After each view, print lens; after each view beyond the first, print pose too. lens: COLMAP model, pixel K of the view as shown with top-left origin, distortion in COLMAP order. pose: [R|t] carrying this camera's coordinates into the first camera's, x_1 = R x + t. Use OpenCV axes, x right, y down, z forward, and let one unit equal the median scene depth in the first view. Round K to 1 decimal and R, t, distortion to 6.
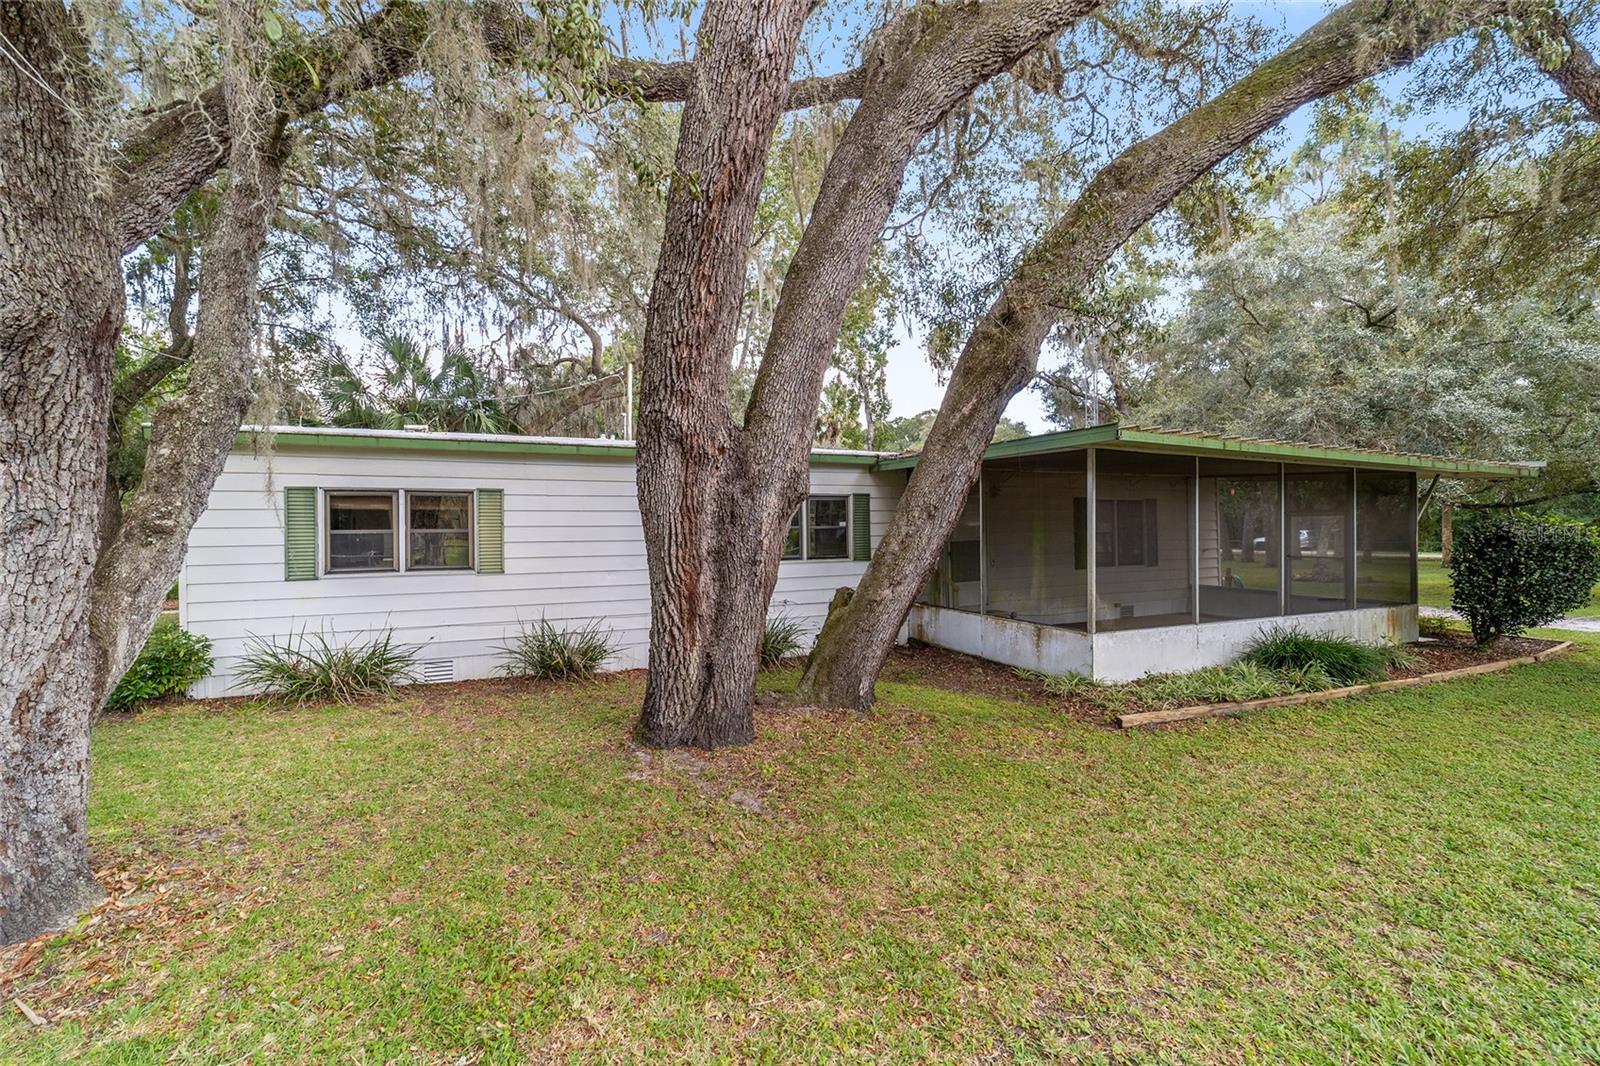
lens RADIAL K [[614.1, 0, 796.4], [0, 614.1, 534.4], [0, 0, 1]] dist [-0.007668, 0.002550]
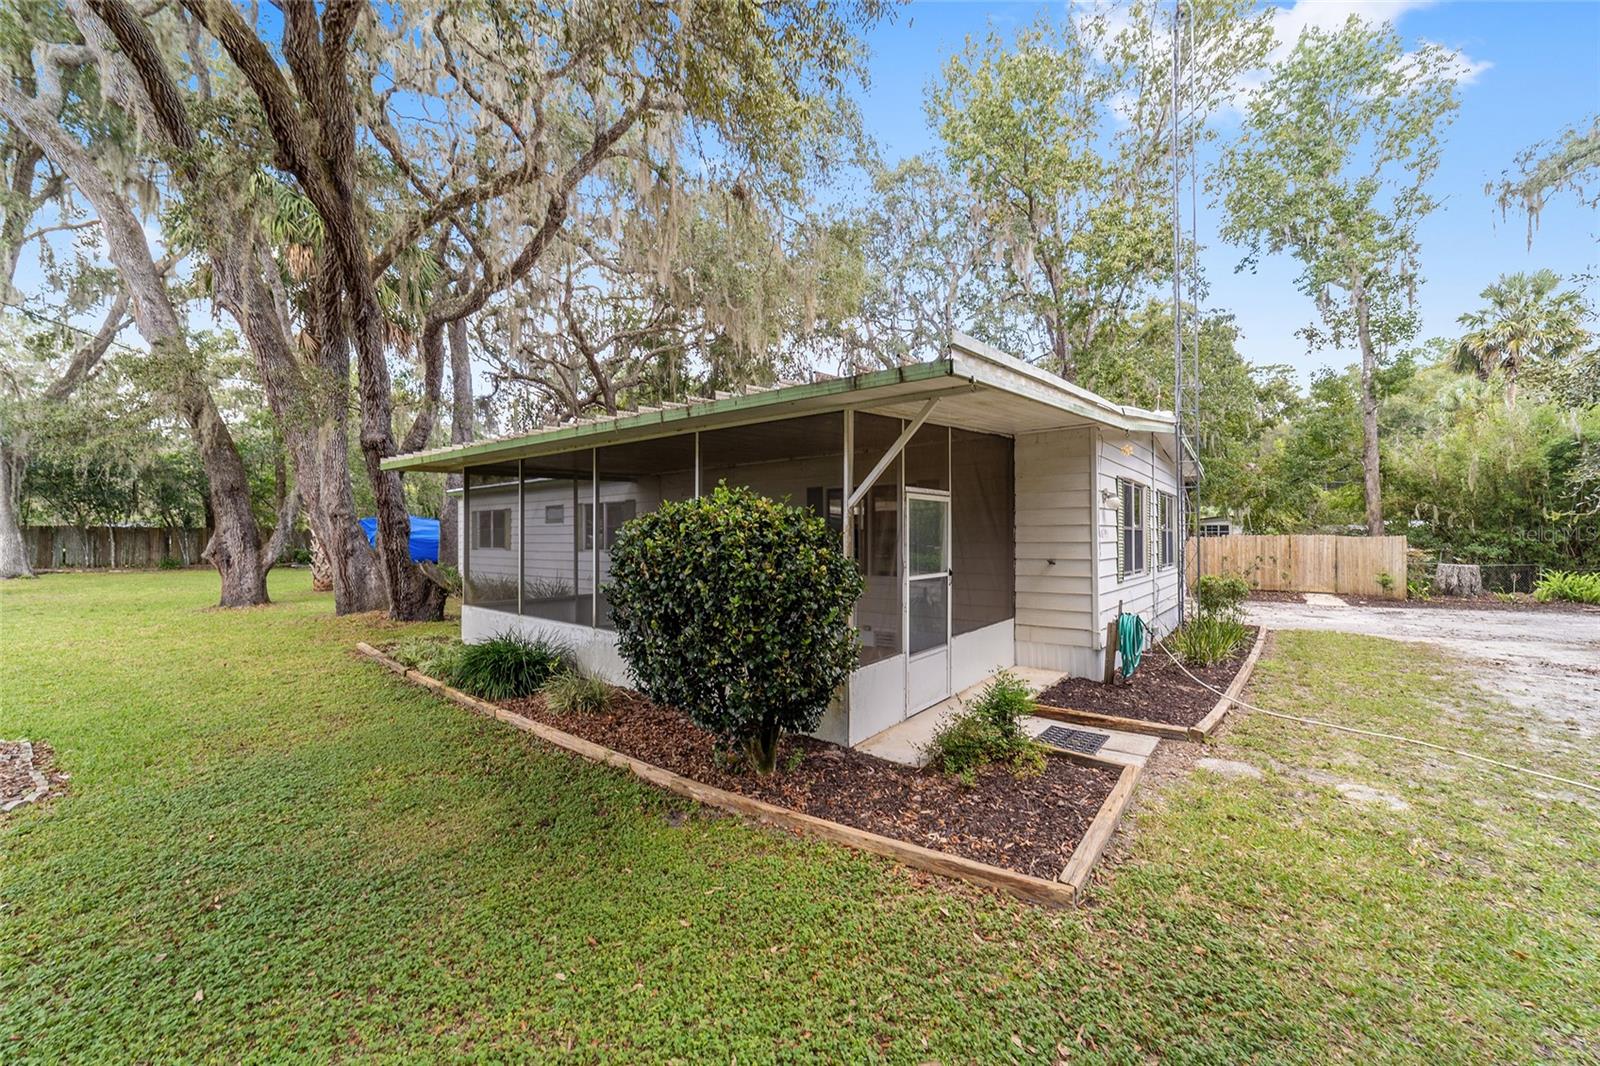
lens RADIAL K [[614.1, 0, 796.2], [0, 614.1, 534.7], [0, 0, 1]] dist [-0.007668, 0.002550]
pose [[0.469688, 0.006795, -0.882806, 1.896796], [-0.003827, 0.999977, 0.005660, -0.002009], [0.882824, 0.000720, 0.469703, 0.951782]]
